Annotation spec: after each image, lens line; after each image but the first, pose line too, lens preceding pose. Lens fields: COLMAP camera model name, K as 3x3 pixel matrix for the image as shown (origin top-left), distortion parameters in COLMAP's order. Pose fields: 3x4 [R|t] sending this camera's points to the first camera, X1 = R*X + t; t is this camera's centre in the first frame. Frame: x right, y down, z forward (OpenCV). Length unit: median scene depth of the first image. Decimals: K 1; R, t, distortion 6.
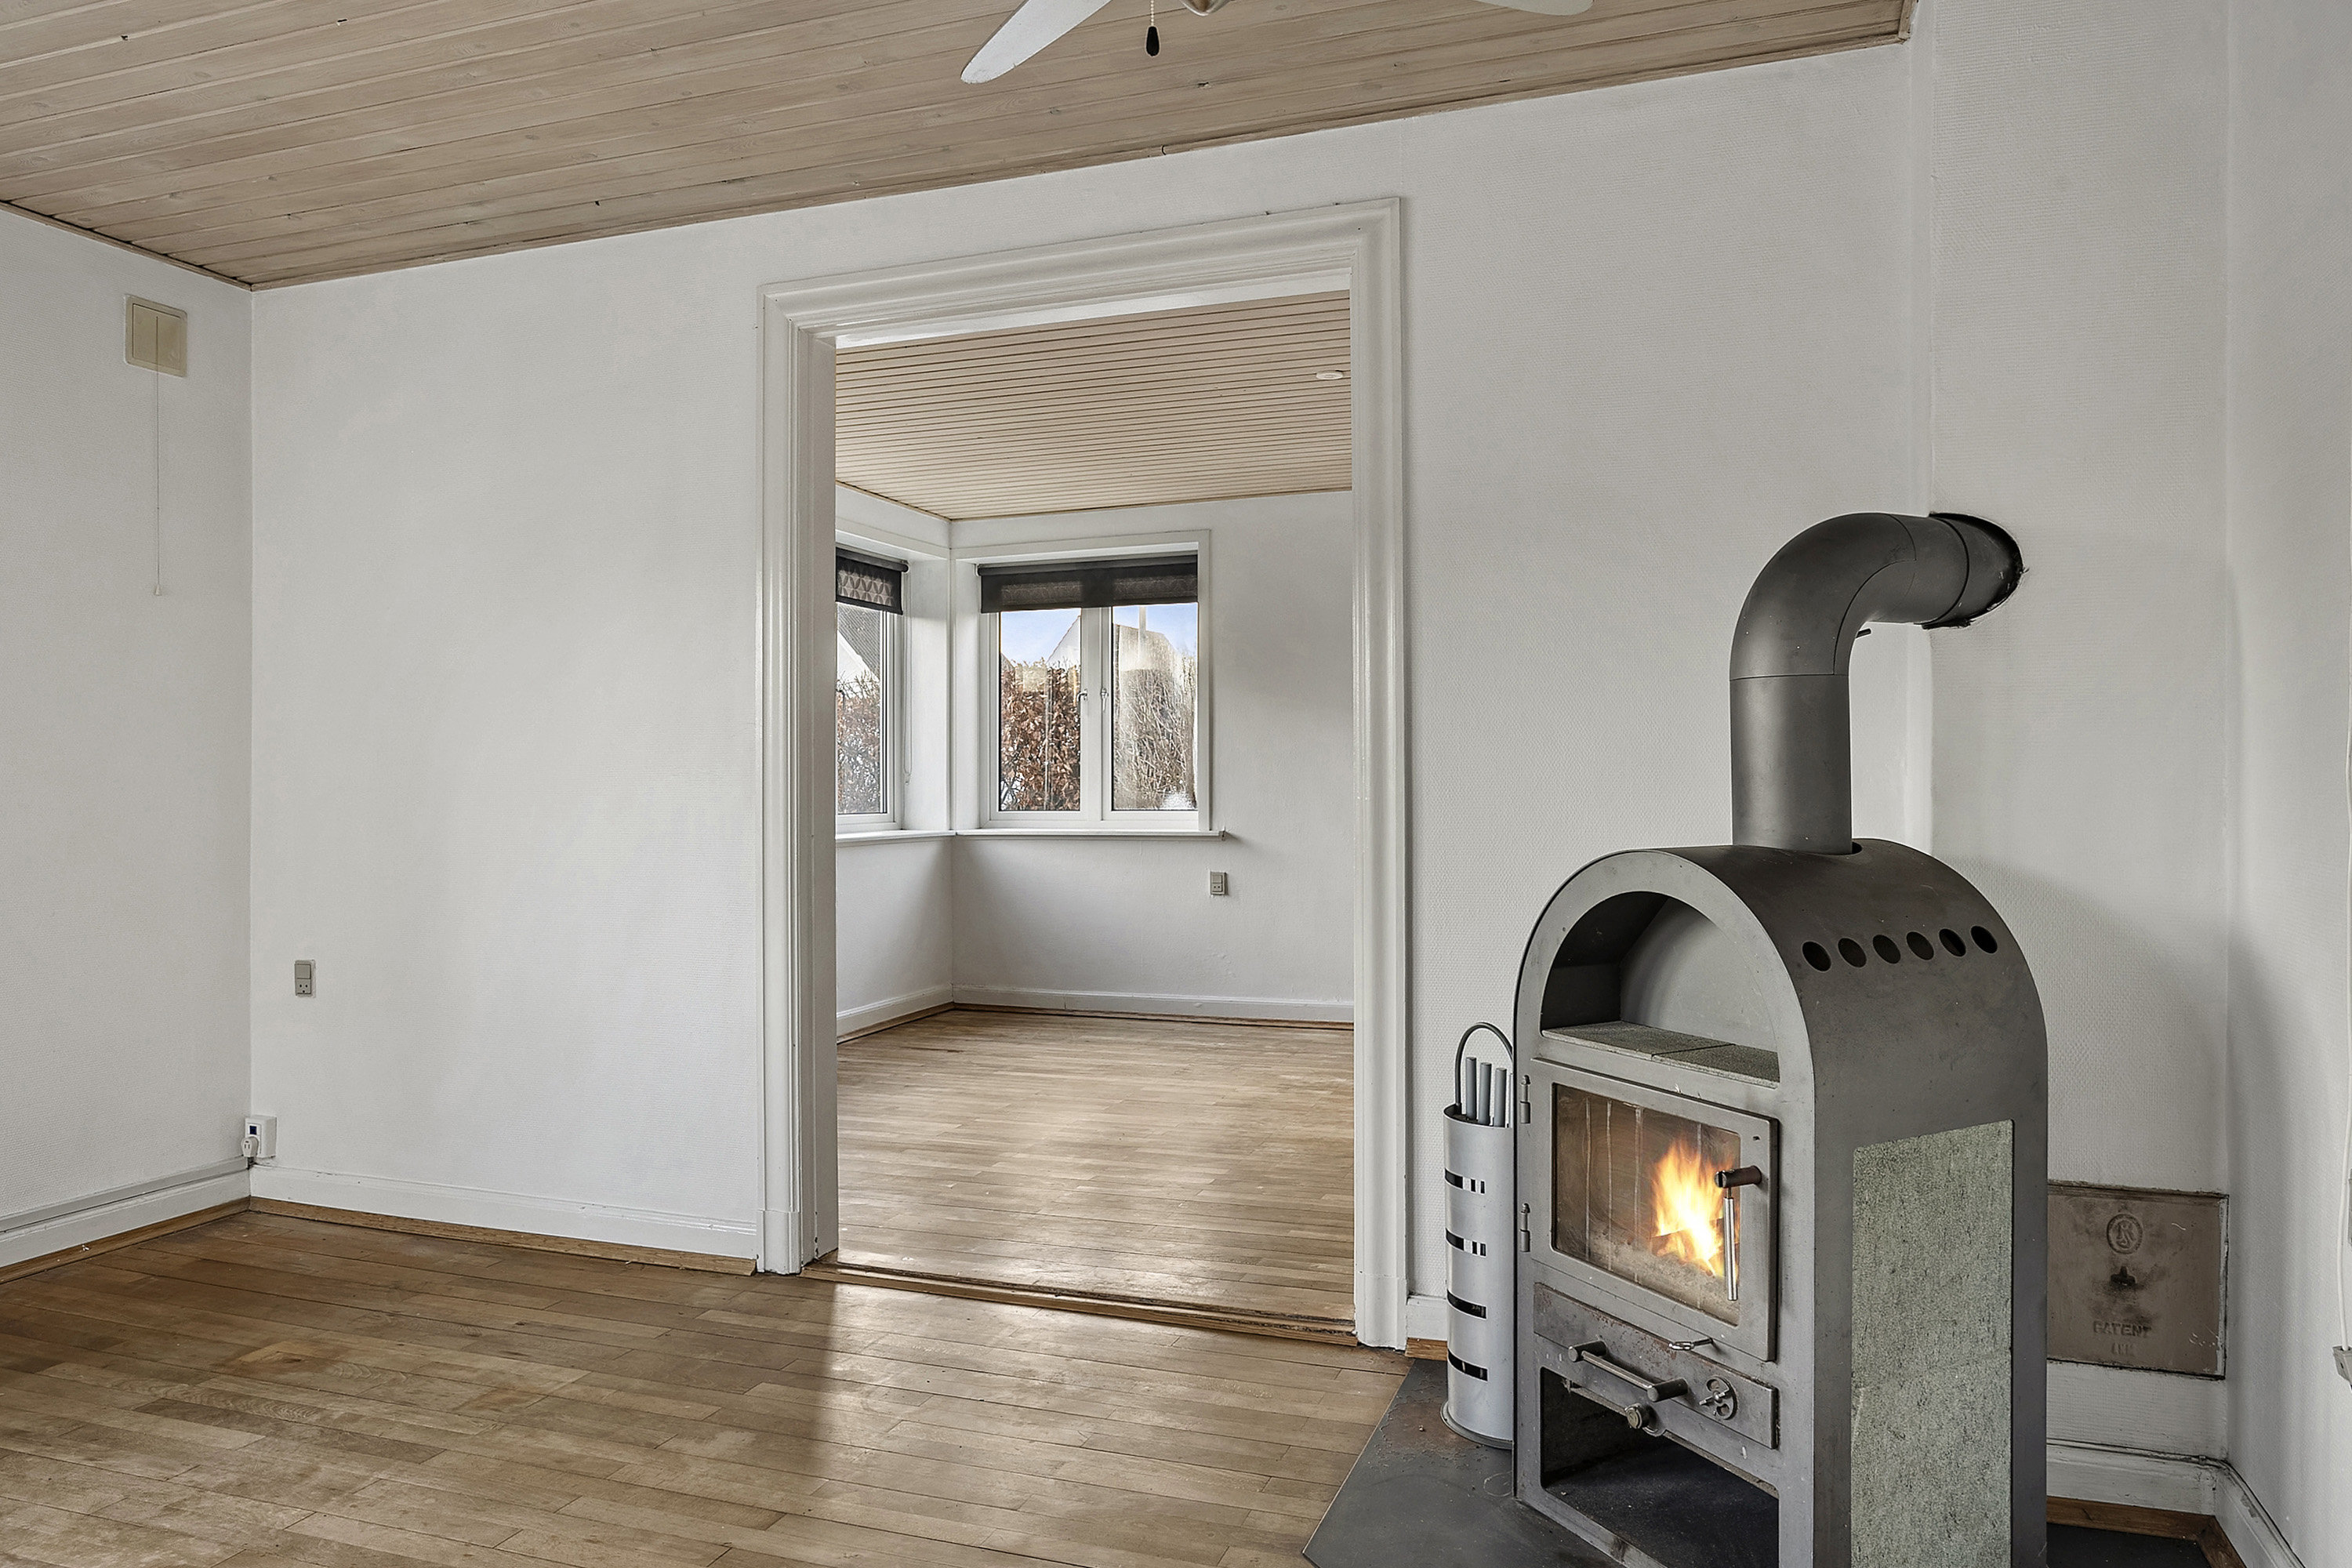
lens RADIAL K [[1587.0, 0, 1191.4], [0, 1587.0, 780.0], [0, 0, 1]] dist [-0.021111, 0.028819]
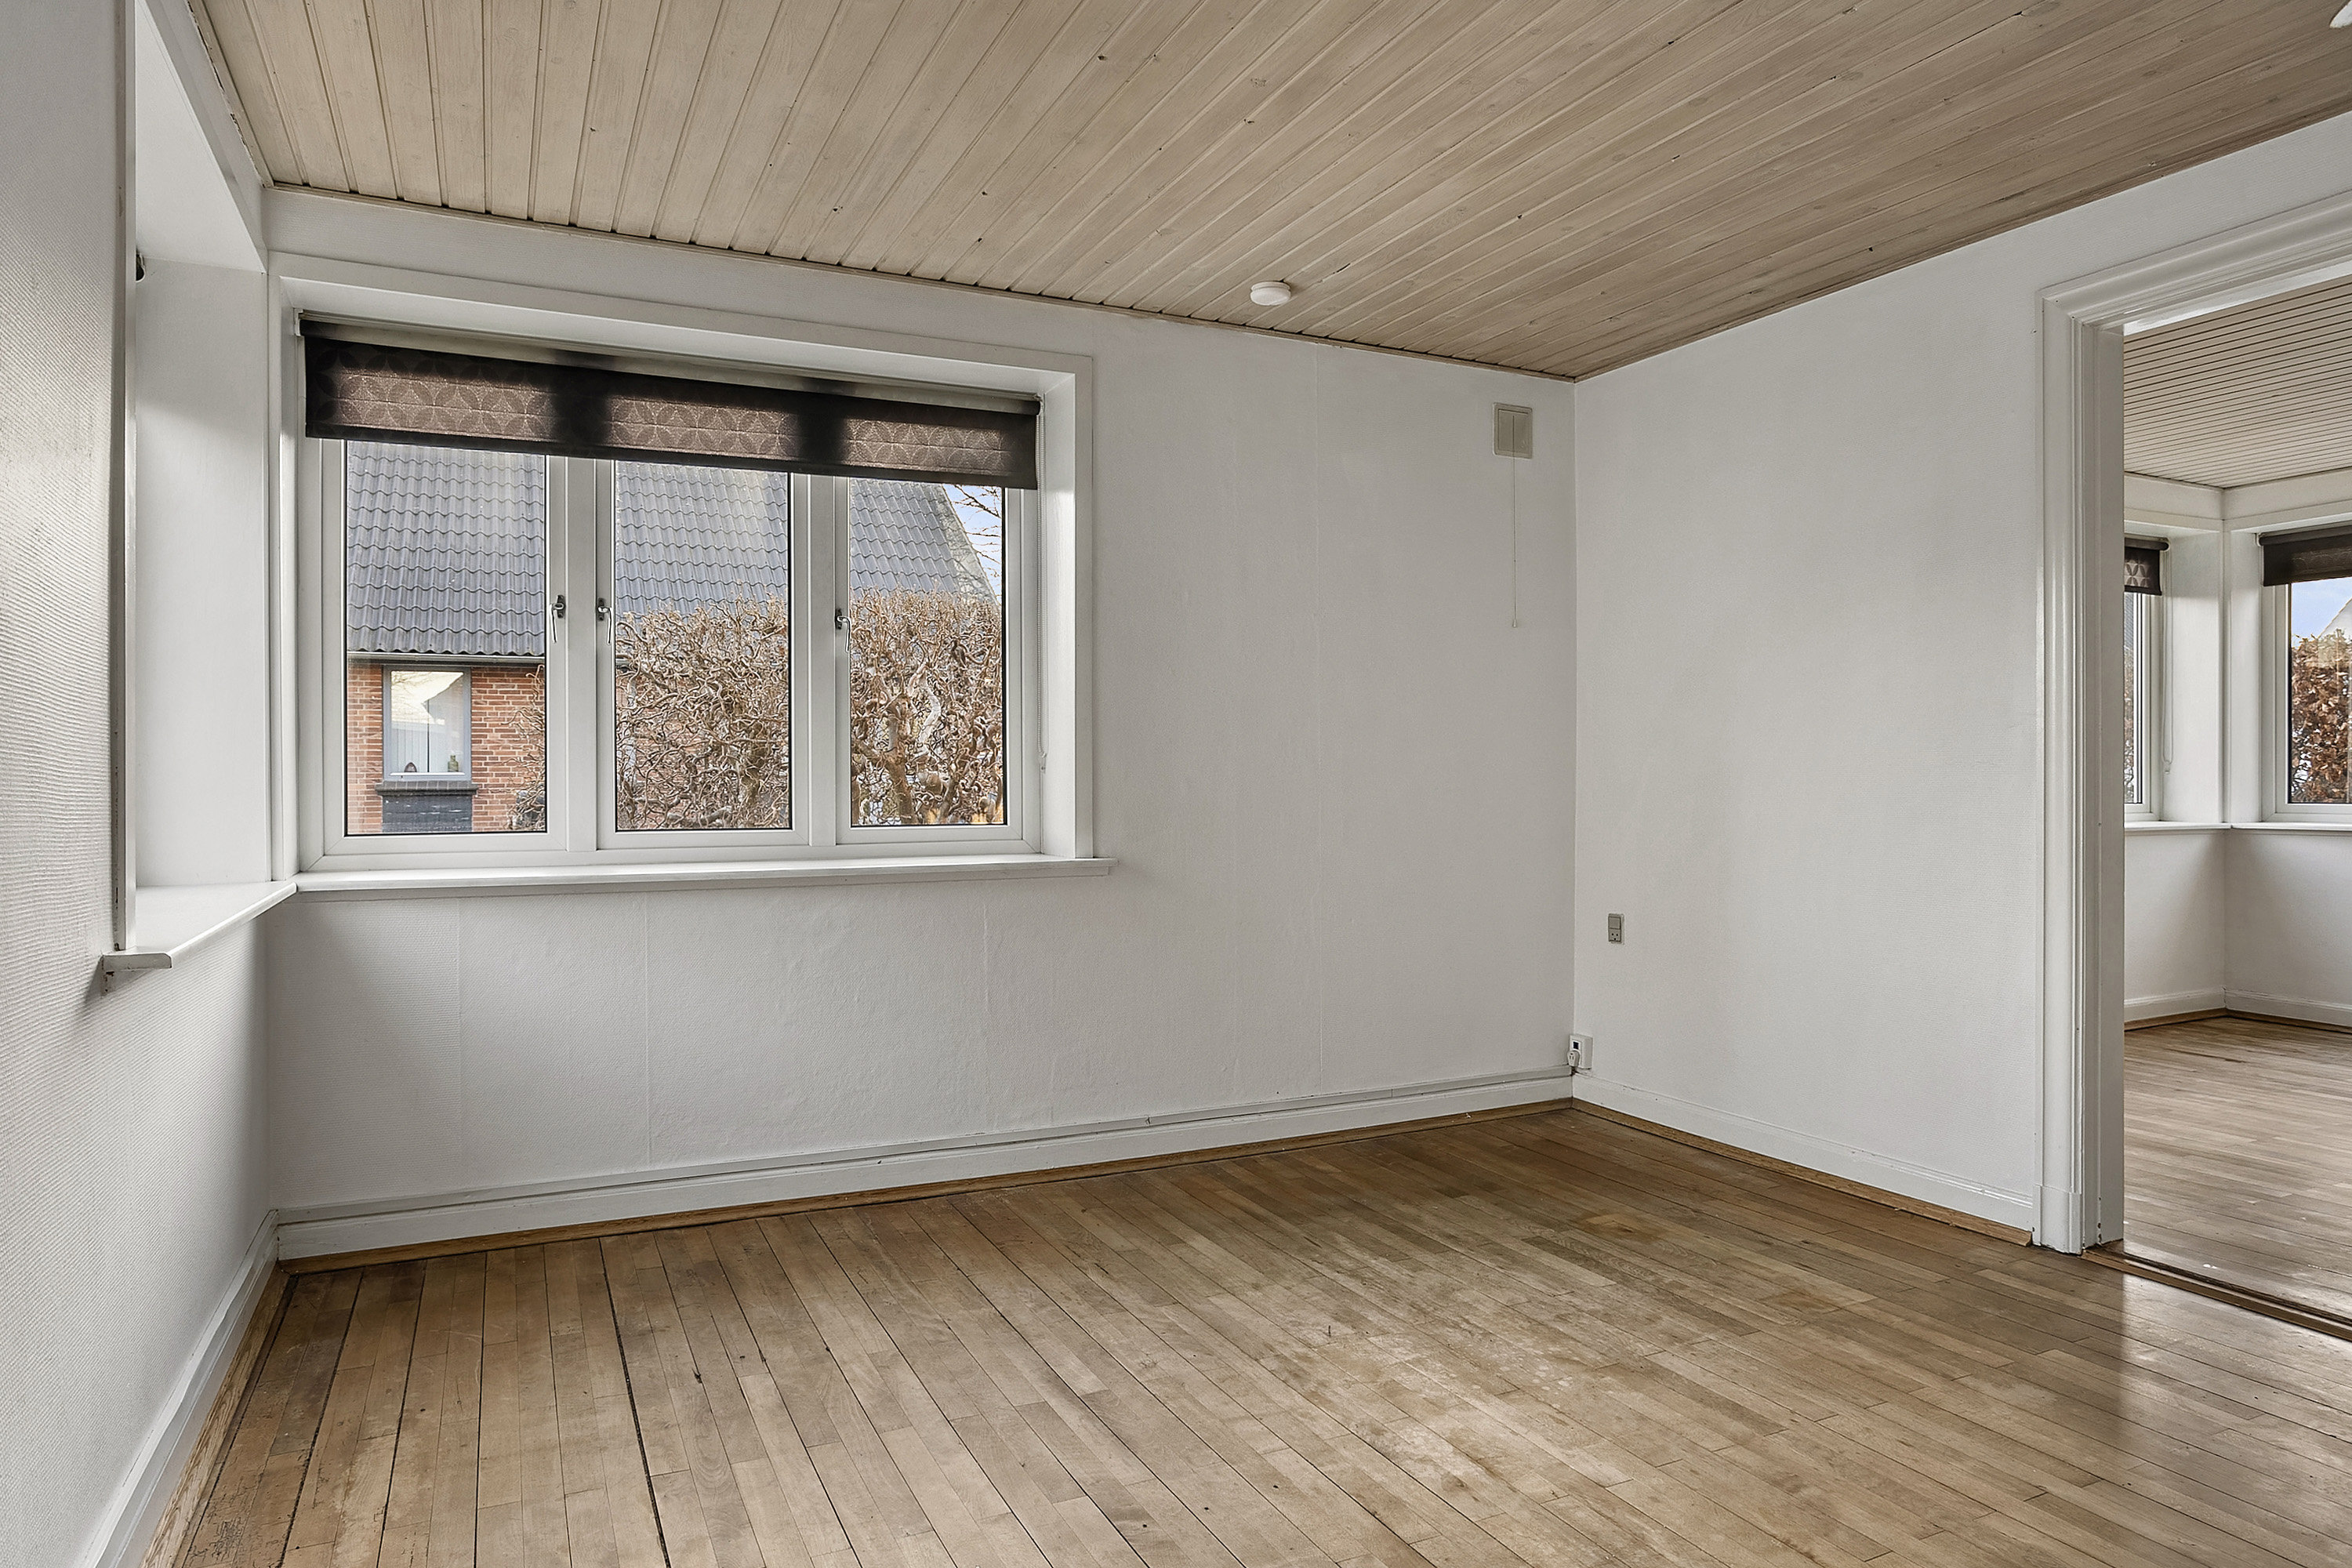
lens RADIAL K [[1444.0, 0, 1171.0], [0, 1444.0, 772.8], [0, 0, 1]] dist [-0.036389, 0.031147]
pose [[0.720576, 0.002504, -0.693372, -0.033460], [-0.000406, 0.999995, 0.003189, -0.000399], [0.693376, -0.002016, 0.720573, -0.065534]]
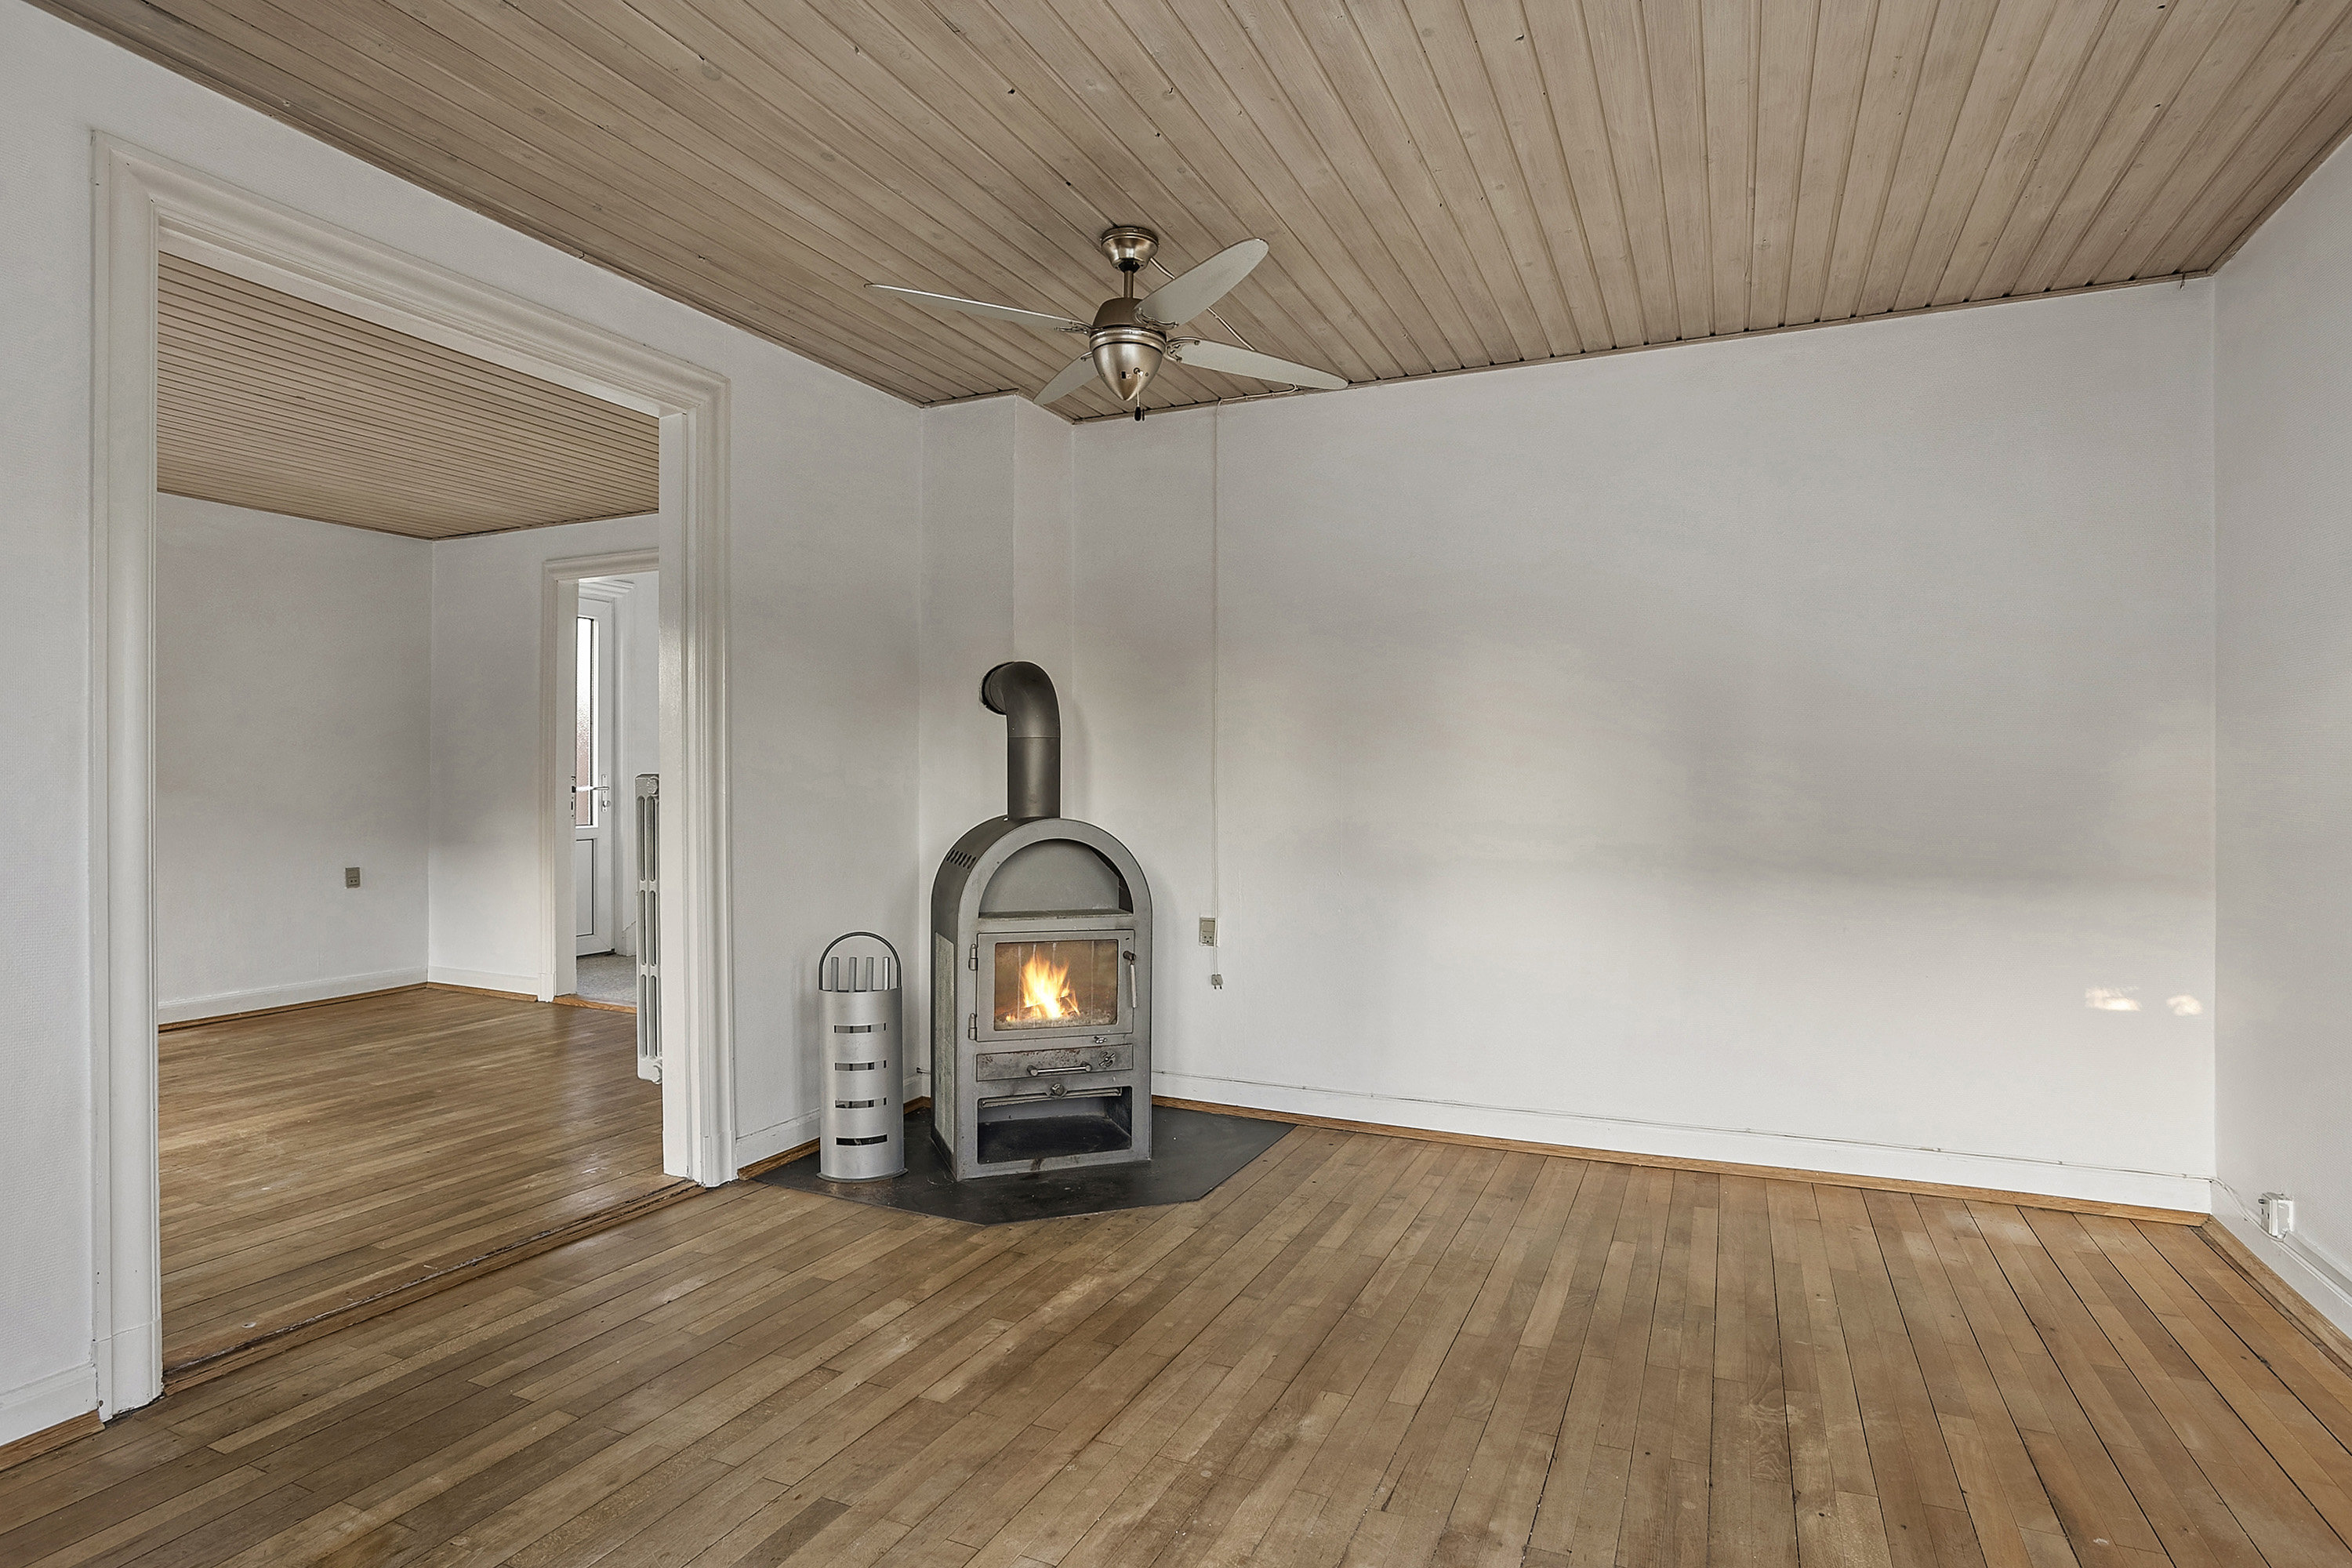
lens RADIAL K [[1248.6, 0, 1174.0], [0, 1248.6, 781.8], [0, 0, 1]] dist [0.007406, 0.001960]
pose [[0.086743, 0.007426, 0.996203, -0.847970], [-0.006198, 0.999957, -0.006914, 0.002466], [-0.996211, -0.005575, 0.086785, 0.438909]]
